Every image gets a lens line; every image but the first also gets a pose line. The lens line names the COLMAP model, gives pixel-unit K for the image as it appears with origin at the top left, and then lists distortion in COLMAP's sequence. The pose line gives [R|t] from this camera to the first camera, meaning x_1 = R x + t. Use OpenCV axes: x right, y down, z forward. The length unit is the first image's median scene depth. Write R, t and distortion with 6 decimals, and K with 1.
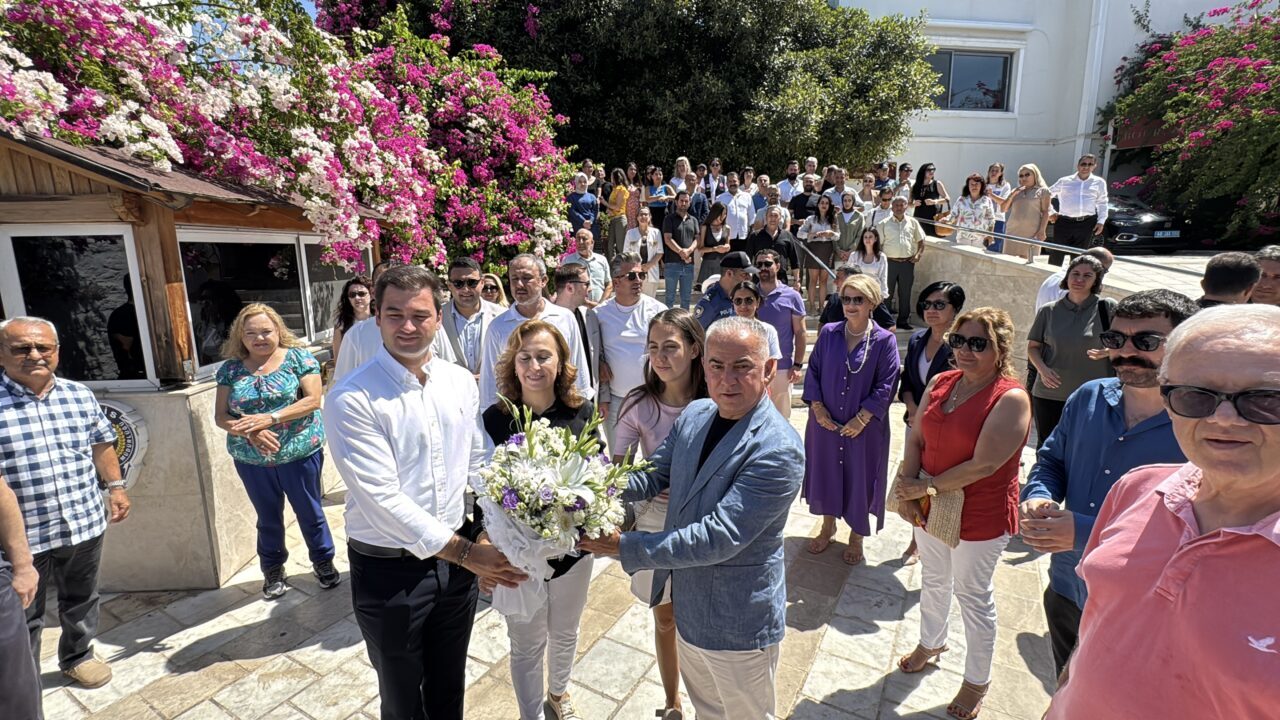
lens RADIAL K [[586.8, 0, 640.0], [0, 586.8, 360.0], [0, 0, 1]] dist [-0.002230, -0.000992]
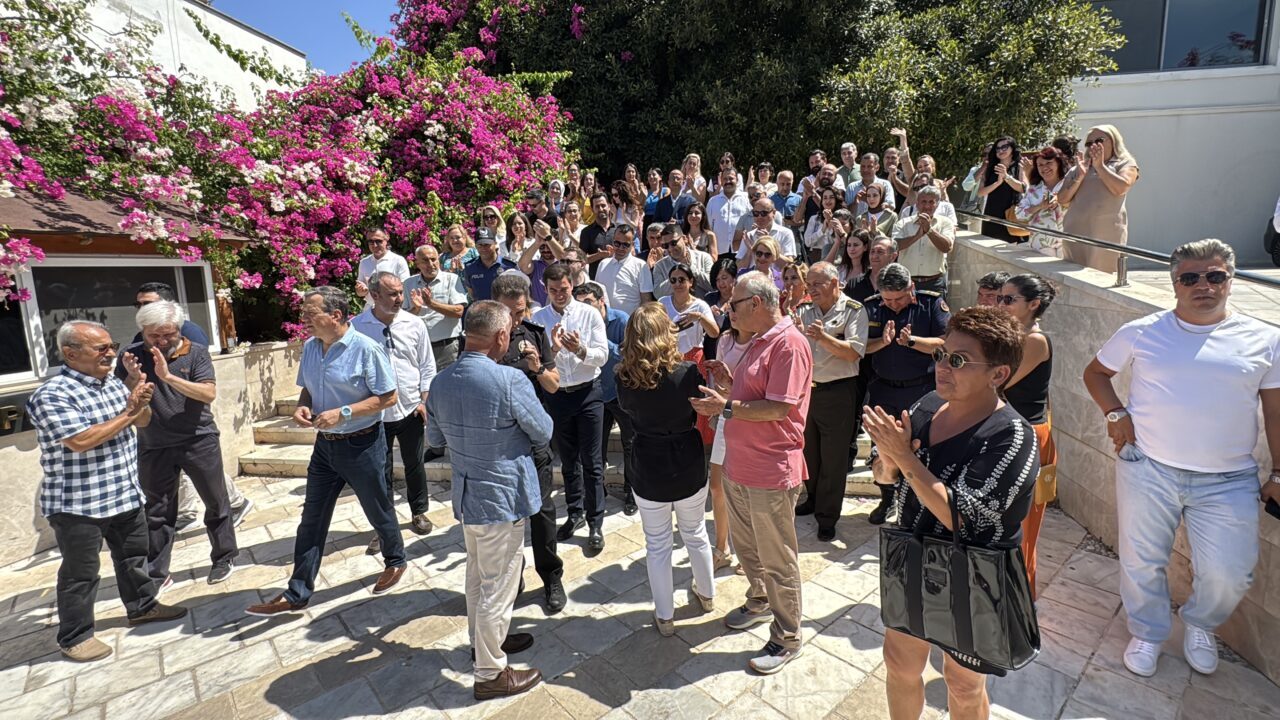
lens RADIAL K [[586.8, 0, 638.8], [0, 586.8, 359.5], [0, 0, 1]] dist [-0.002365, 0.000076]
pose [[0.949673, 0.039562, -0.310733, 0.312660], [-0.048108, 0.998644, -0.019885, -0.045277], [0.309525, 0.033833, 0.950289, 0.240262]]
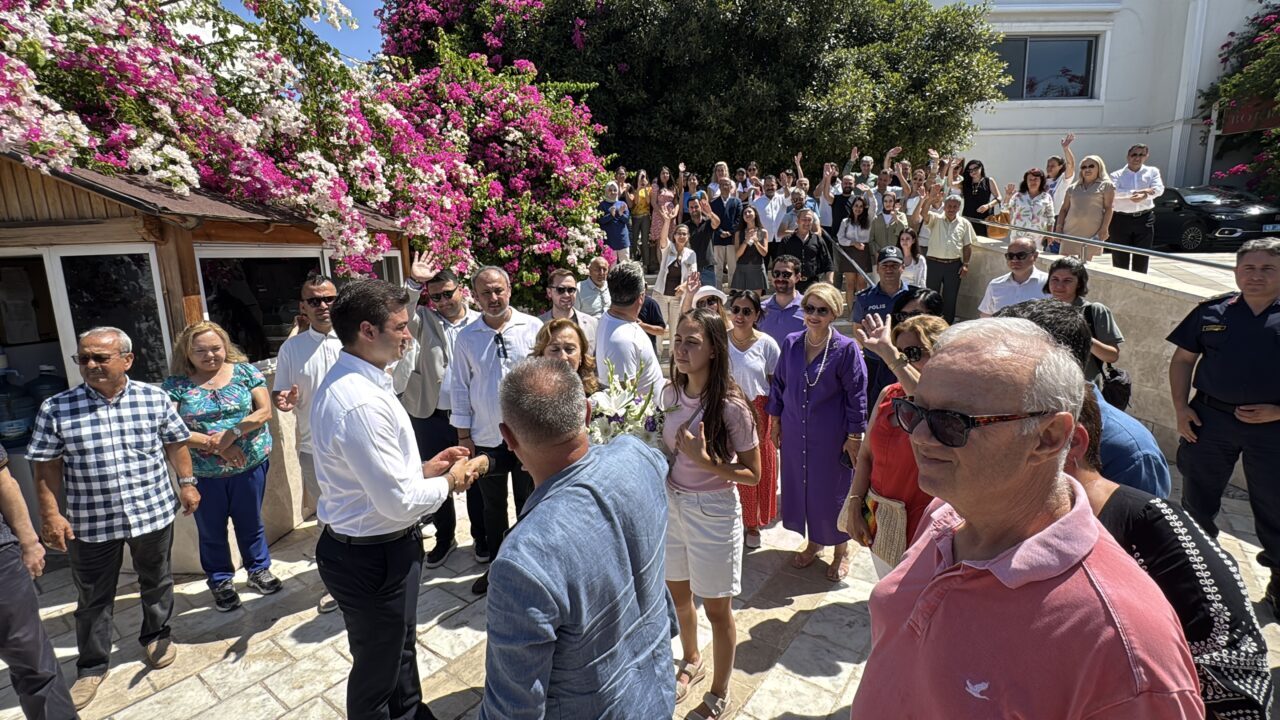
lens RADIAL K [[586.8, 0, 638.8], [0, 586.8, 359.5], [0, 0, 1]] dist [-0.002365, 0.000076]
pose [[0.992671, 0.005068, -0.120743, 0.066147], [-0.006100, 0.999948, -0.008175, -0.002535], [0.120695, 0.008851, 0.992650, 0.000968]]
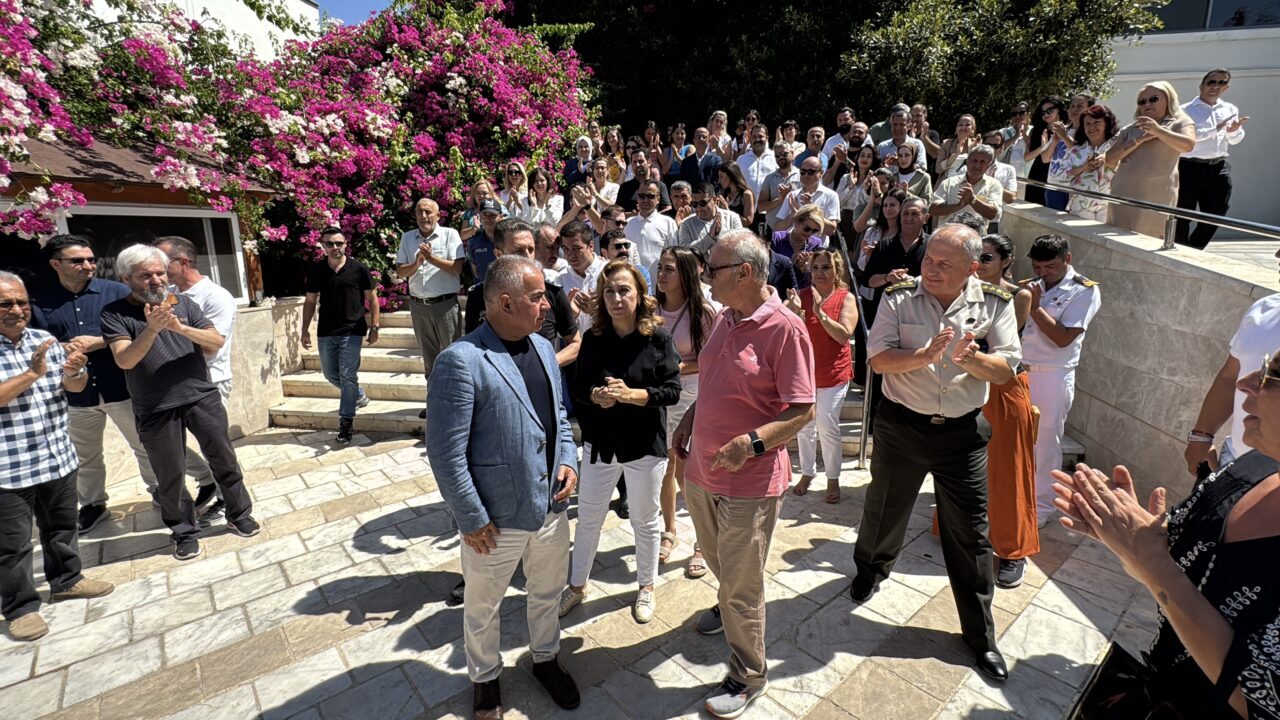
lens RADIAL K [[586.8, 0, 638.8], [0, 586.8, 359.5], [0, 0, 1]] dist [-0.002365, 0.000076]
pose [[0.943818, 0.074378, -0.321986, 0.296063], [-0.065529, 0.997117, 0.038252, -0.037013], [0.323903, -0.015003, 0.945971, 0.235404]]
